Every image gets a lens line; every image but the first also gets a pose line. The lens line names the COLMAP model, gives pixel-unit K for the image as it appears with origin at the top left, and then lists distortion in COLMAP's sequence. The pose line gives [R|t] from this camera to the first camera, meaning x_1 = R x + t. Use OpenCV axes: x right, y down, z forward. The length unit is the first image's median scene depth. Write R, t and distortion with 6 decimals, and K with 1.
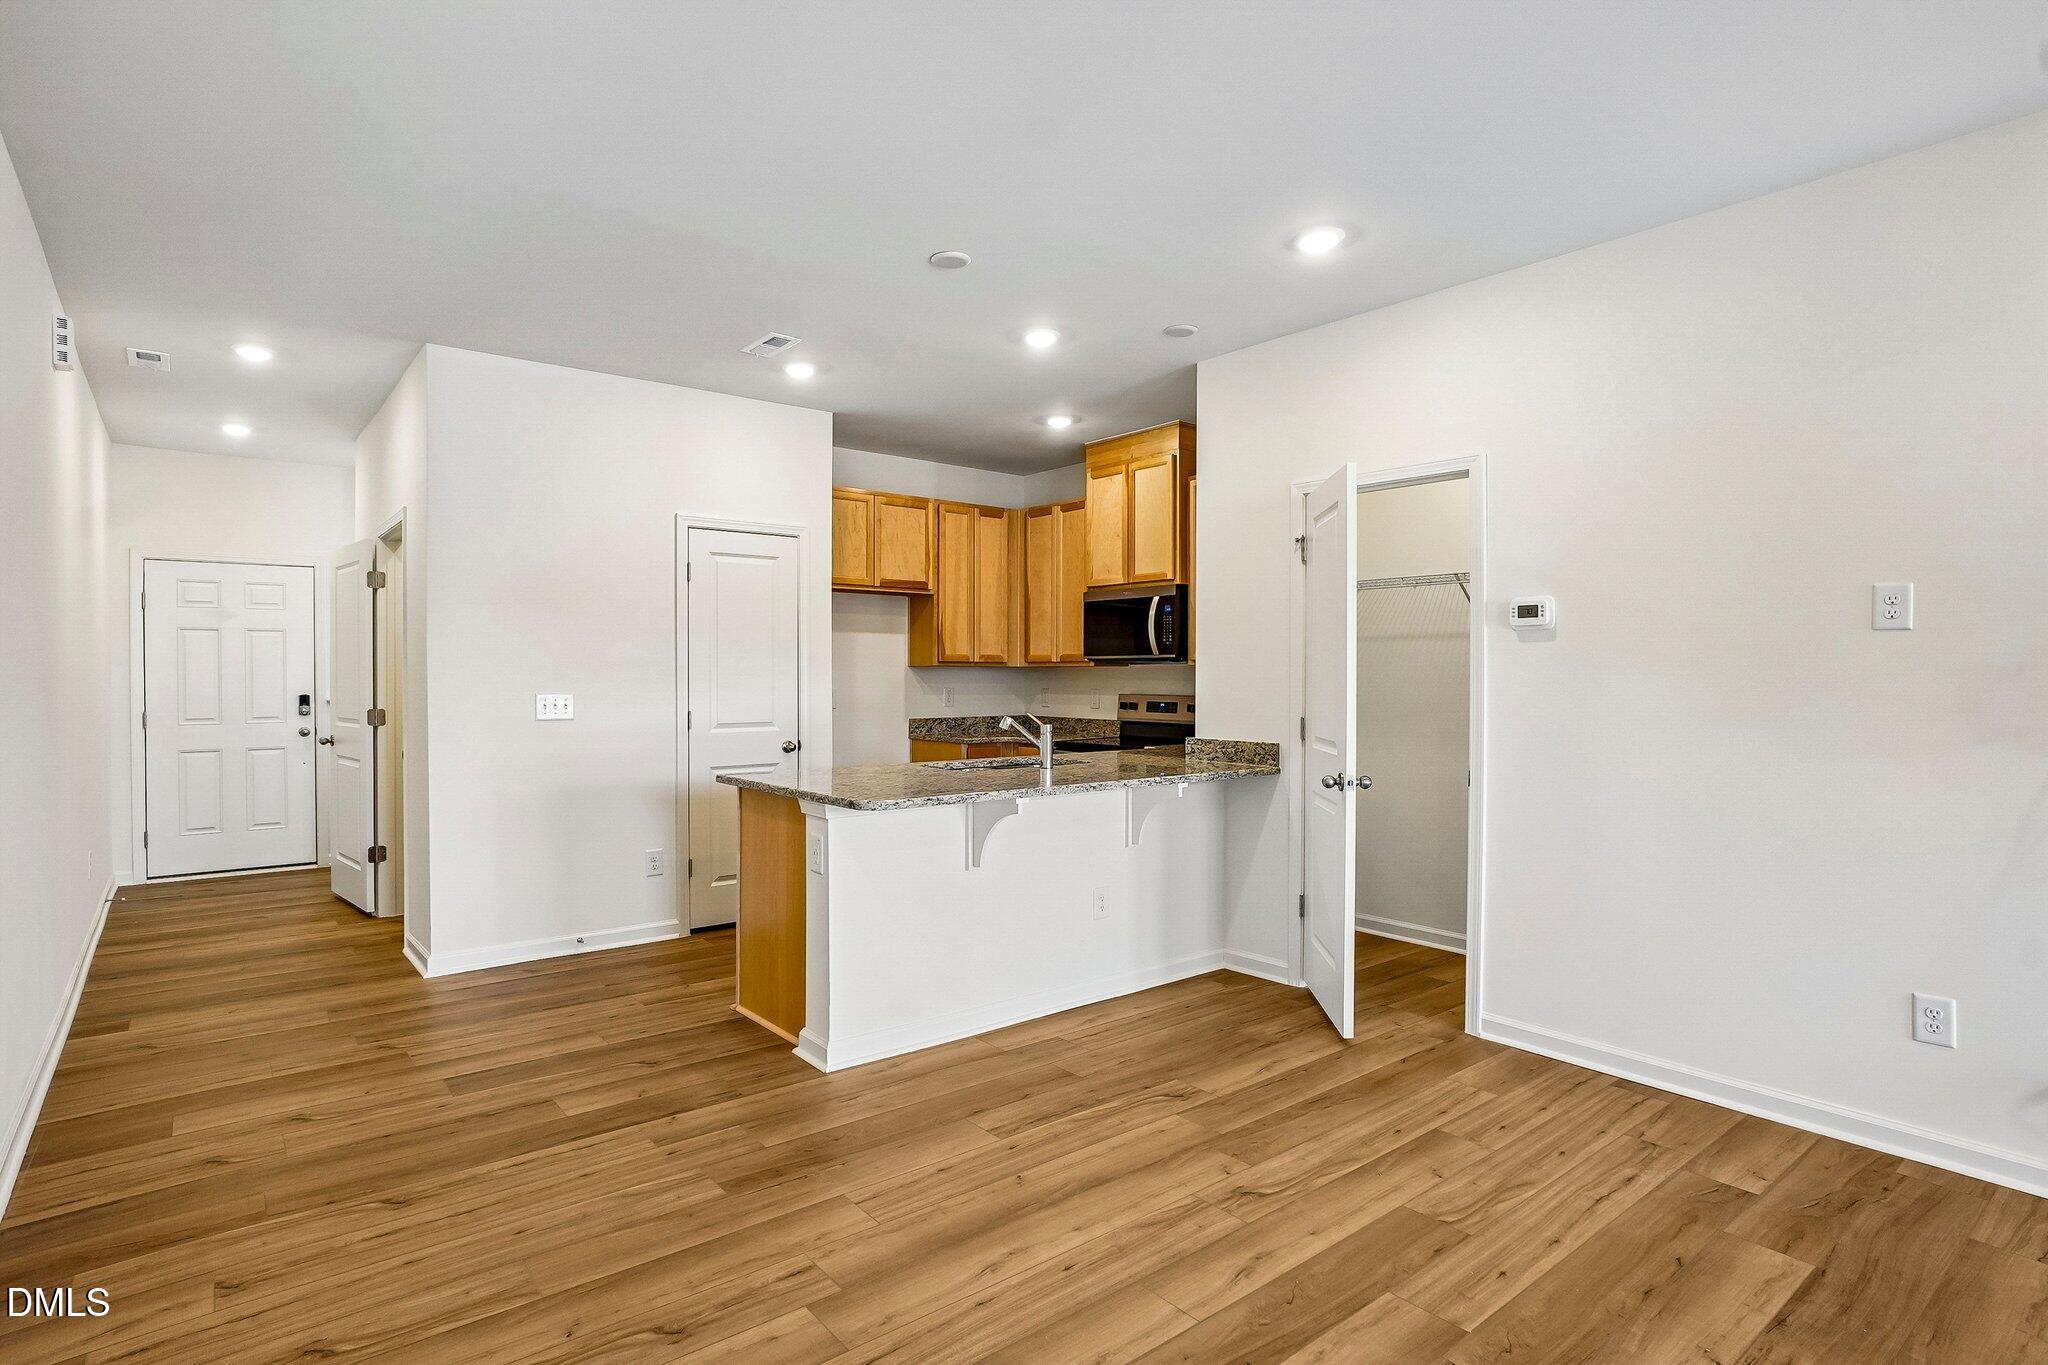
lens RADIAL K [[1041.7, 0, 980.5], [0, 1041.7, 684.2], [0, 0, 1]] dist [-0.035690, 0.014422]
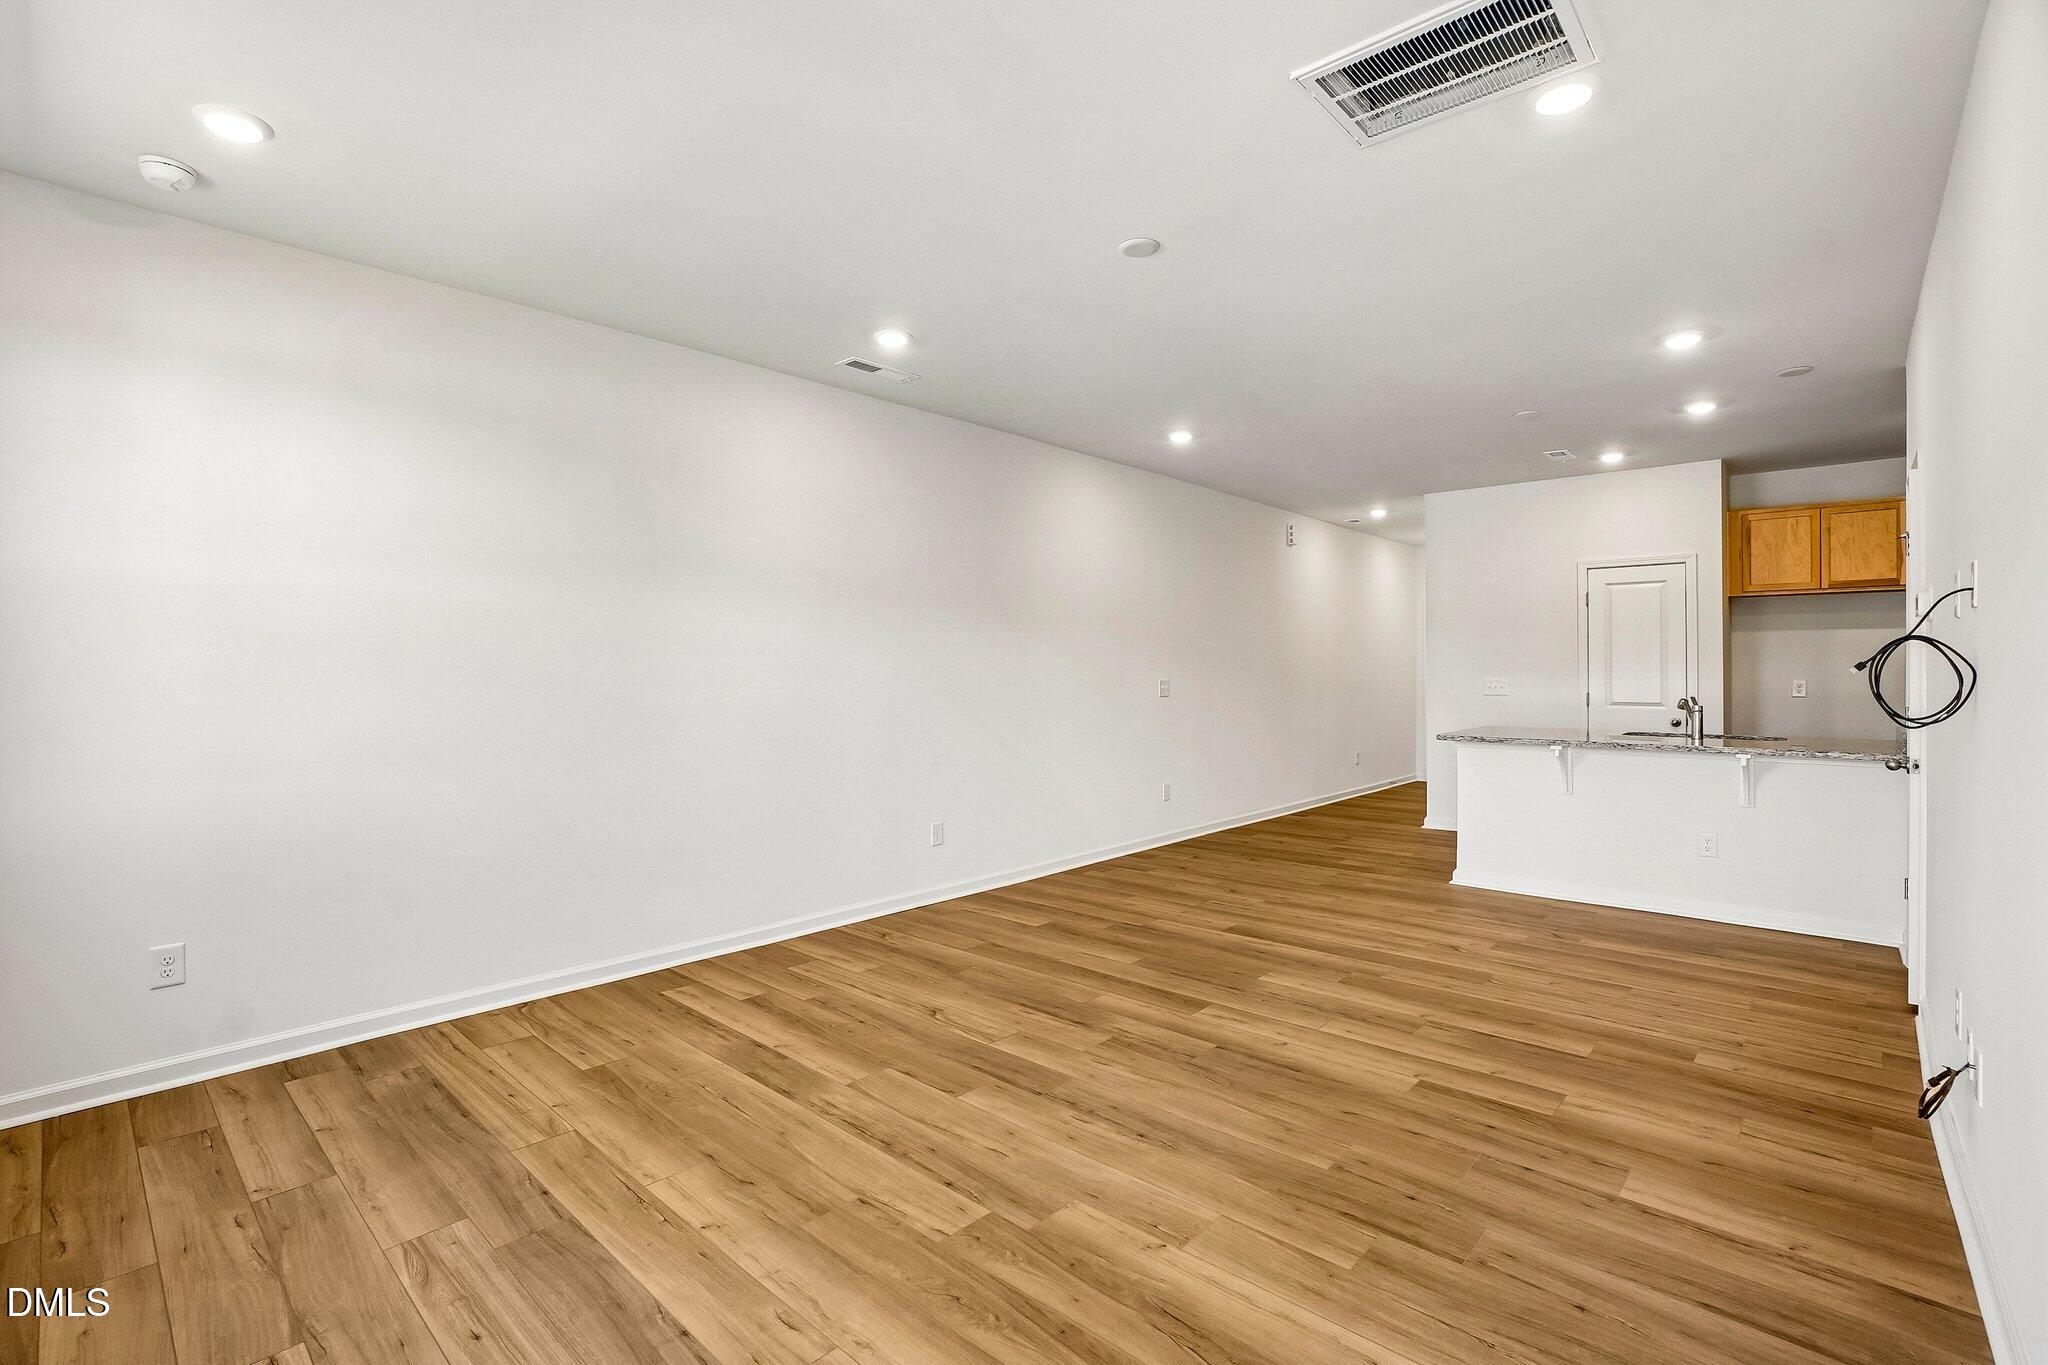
lens RADIAL K [[913.8, 0, 1017.5], [0, 913.8, 682.3], [0, 0, 1]] dist [-0.052498, 0.016969]
pose [[0.172903, 0.008895, -0.984899, 0.978605], [-0.005128, 0.999954, 0.008130, 0.005020], [0.984926, 0.003645, 0.172941, -0.029065]]
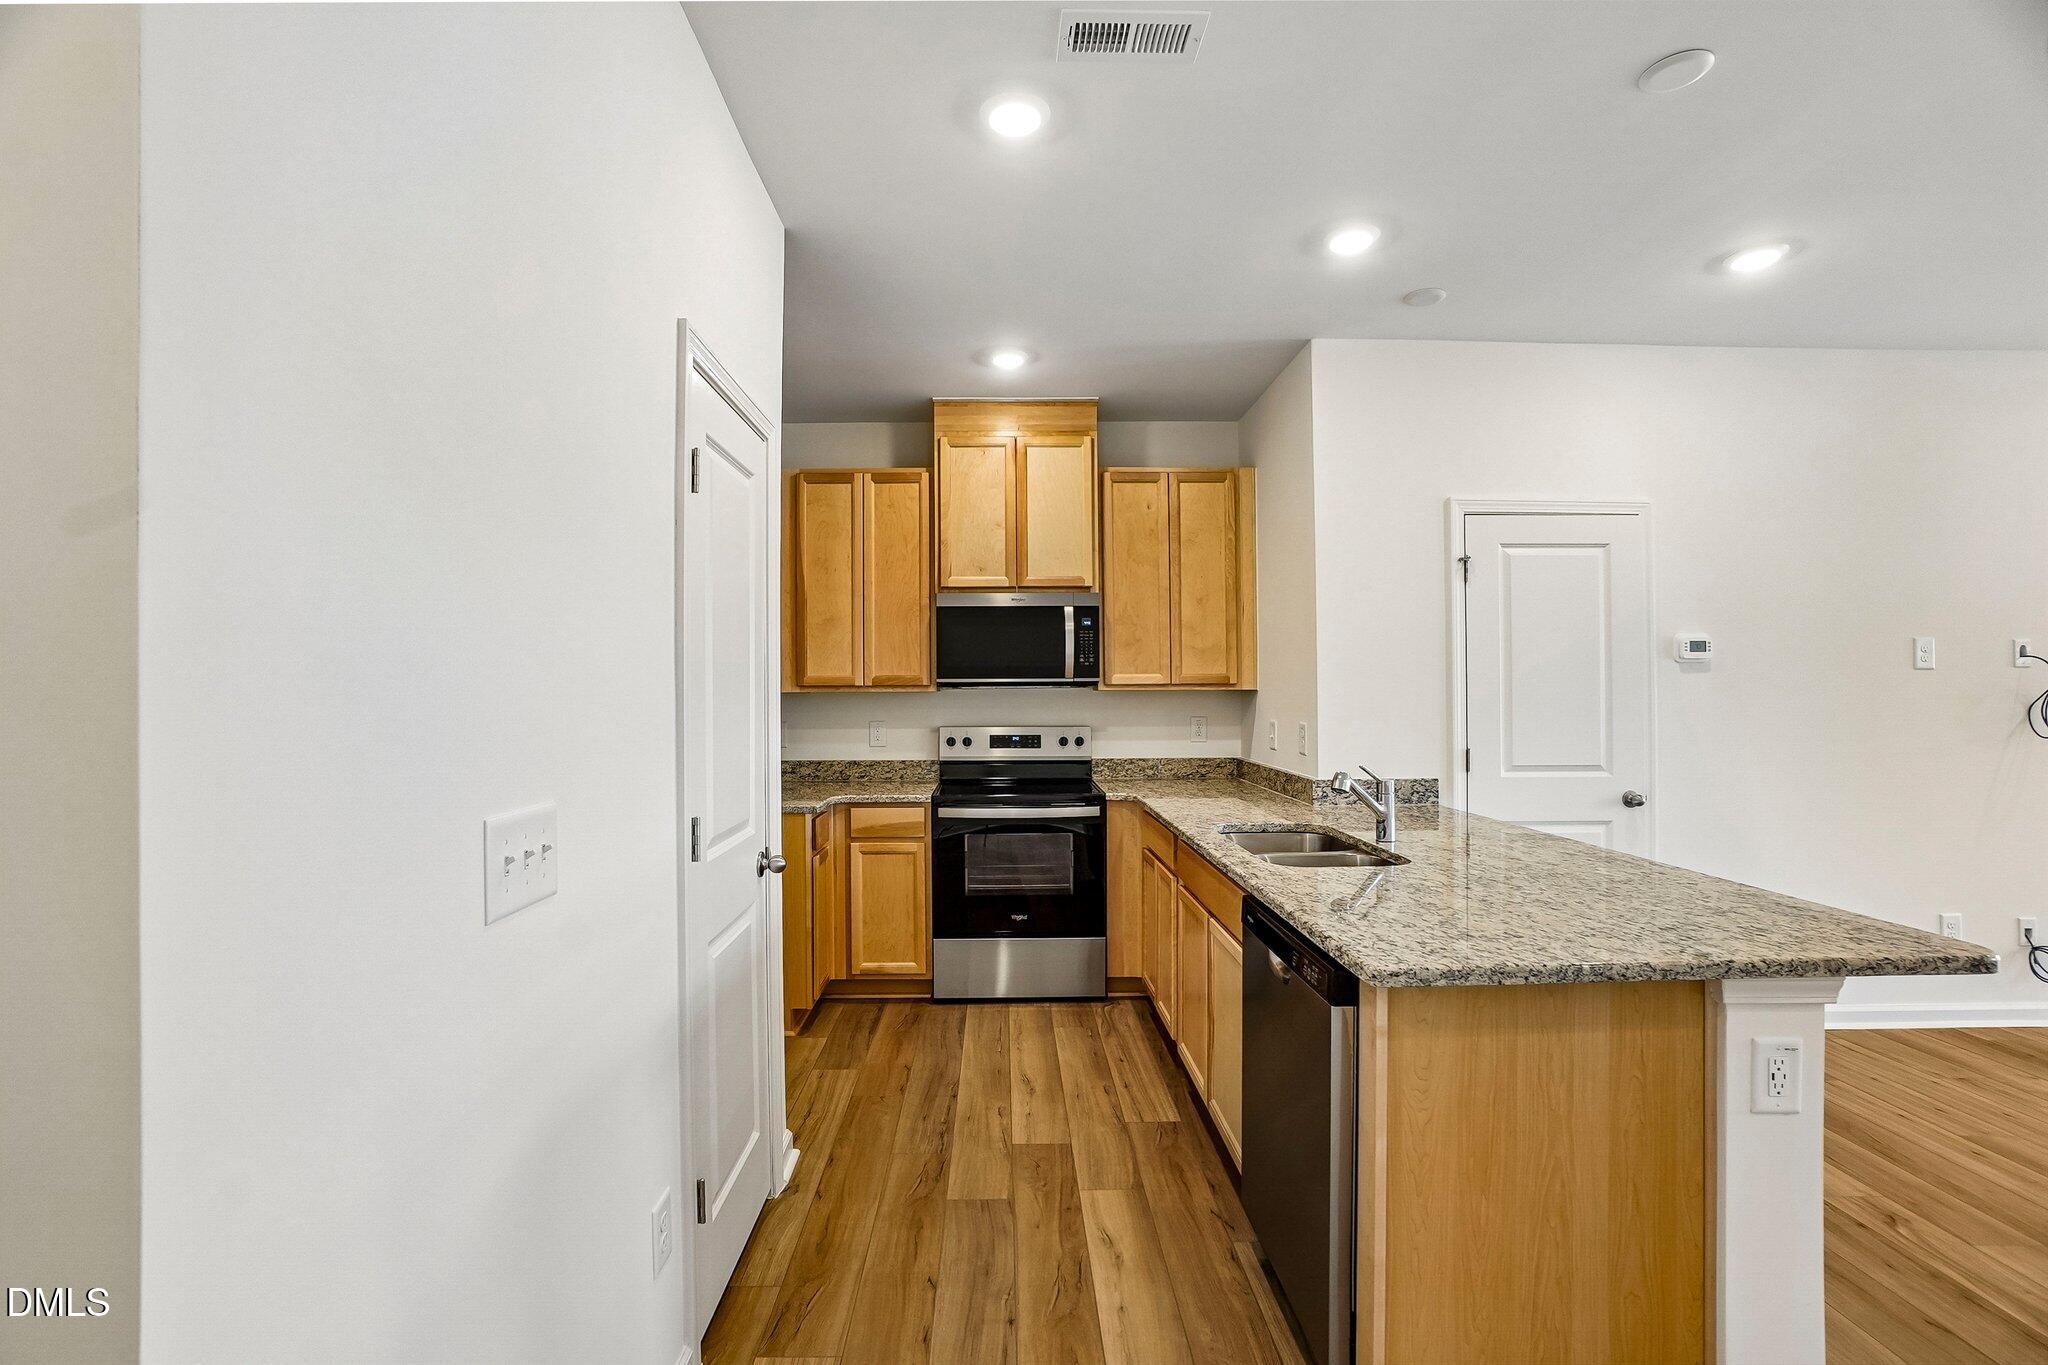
lens RADIAL K [[913.8, 0, 1012.0], [0, 913.8, 681.9], [0, 0, 1]] dist [-0.052498, 0.016969]
pose [[0.601908, 0.002345, 0.798562, -0.563139], [0.012395, 0.999848, -0.012279, -0.022624], [-0.798469, 0.017289, 0.601787, 0.799747]]
